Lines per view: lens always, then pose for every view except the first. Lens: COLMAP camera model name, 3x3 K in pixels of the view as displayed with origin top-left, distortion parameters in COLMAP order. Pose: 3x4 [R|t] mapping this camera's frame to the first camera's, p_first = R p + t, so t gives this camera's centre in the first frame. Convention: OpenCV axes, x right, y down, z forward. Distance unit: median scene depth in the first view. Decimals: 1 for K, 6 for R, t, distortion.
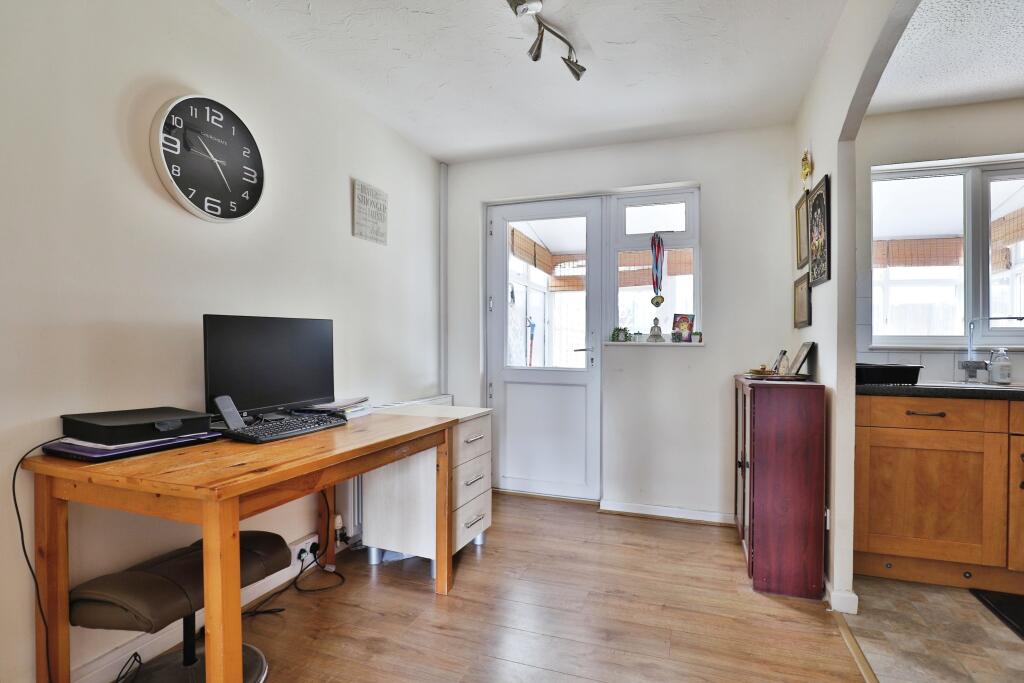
lens RADIAL K [[498.0, 0, 509.9], [0, 498.0, 355.5], [0, 0, 1]] dist [-0.050896, 0.016075]
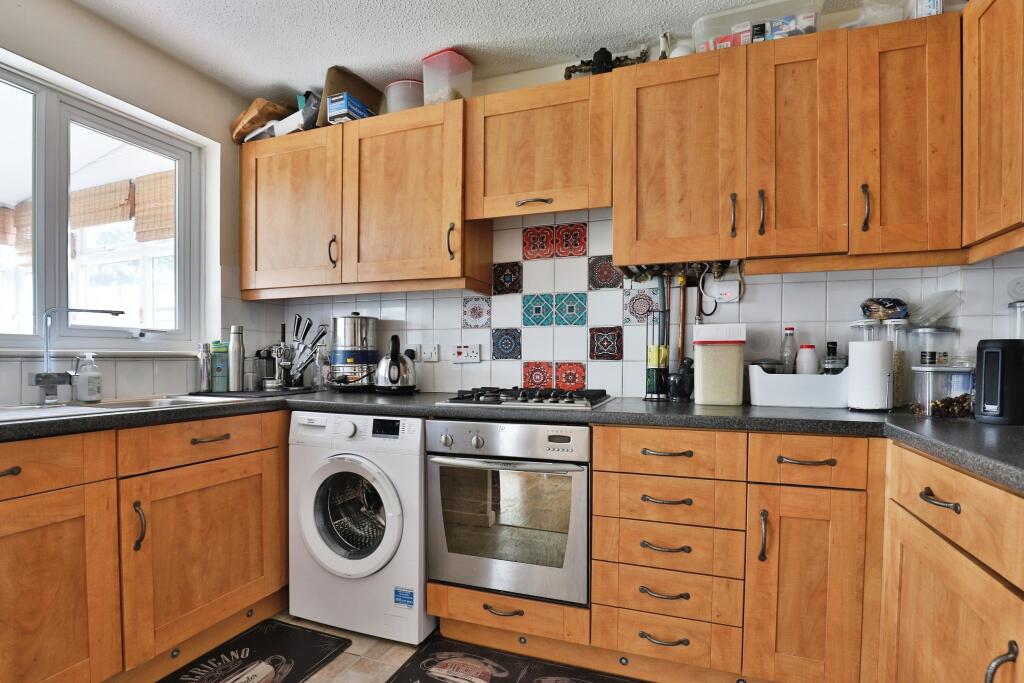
lens RADIAL K [[498.0, 0, 509.9], [0, 498.0, 355.5], [0, 0, 1]] dist [-0.050896, 0.016075]
pose [[-0.007563, -0.005062, 0.999959, 0.338832], [0.015081, 0.999873, 0.005175, -0.006824], [-0.999858, 0.015120, -0.007485, 0.433738]]
